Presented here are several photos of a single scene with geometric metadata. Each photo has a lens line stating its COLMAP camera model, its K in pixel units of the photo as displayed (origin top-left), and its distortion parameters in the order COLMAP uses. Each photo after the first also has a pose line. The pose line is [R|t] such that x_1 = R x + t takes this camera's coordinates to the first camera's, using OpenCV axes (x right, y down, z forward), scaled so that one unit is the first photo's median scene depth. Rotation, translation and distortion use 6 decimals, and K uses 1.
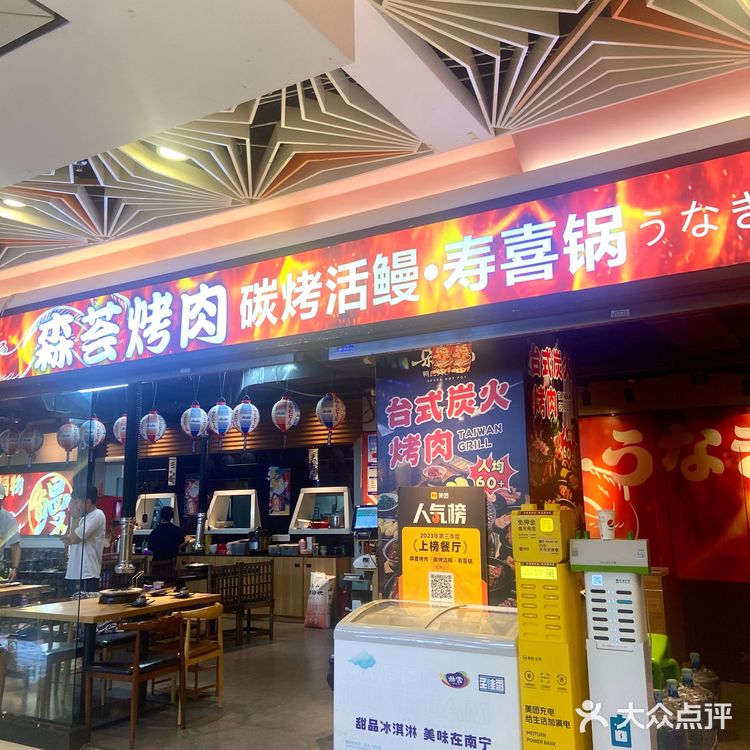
lens RADIAL K [[766.4, 0, 379.3], [0, 766.4, 366.7], [0, 0, 1]] dist [0.096077, -0.029556]
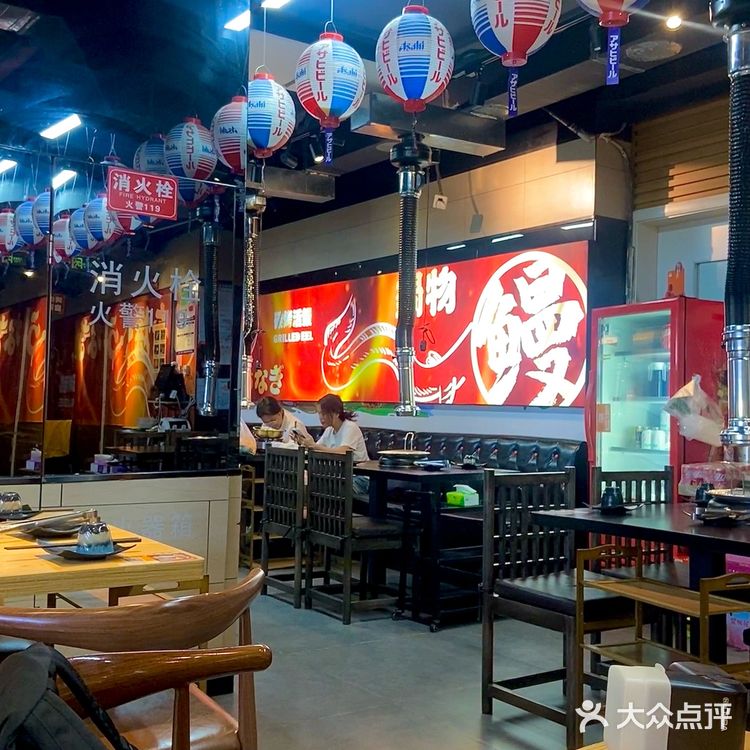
lens RADIAL K [[977.8, 0, 375.0], [0, 977.8, 375.0], [0, 0, 1]] dist [0.034212, 0.027098]
pose [[0.912174, 0.021421, -0.409243, -0.326033], [0.040216, 0.989133, 0.141413, 0.141790], [0.407825, -0.145452, 0.901400, 0.585338]]
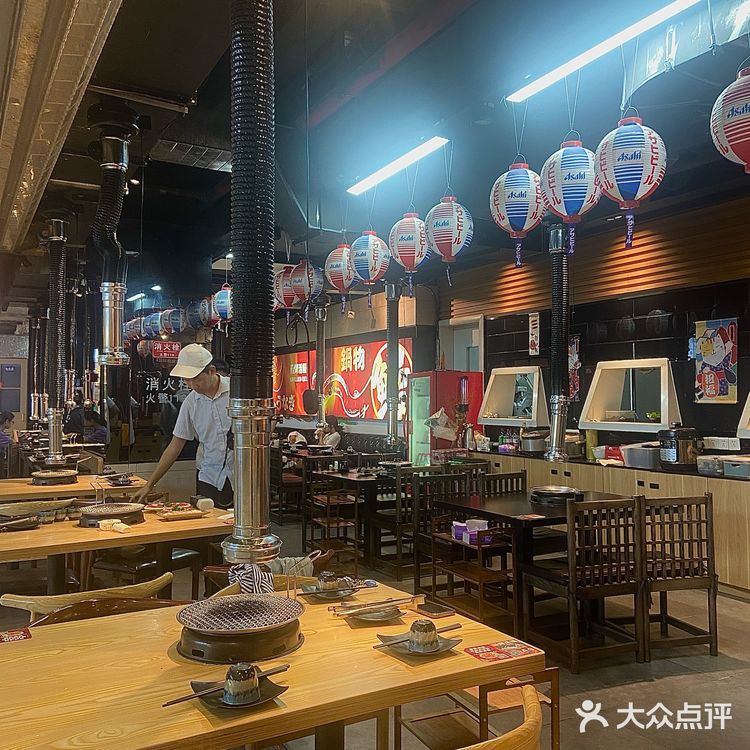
lens RADIAL K [[766.4, 0, 379.3], [0, 766.4, 366.7], [0, 0, 1]] dist [0.096077, -0.029556]
pose [[0.866567, -0.007156, -0.499010, -0.057379], [0.079167, 0.989207, 0.123294, 0.075547], [0.492742, -0.146347, 0.857781, 0.387351]]
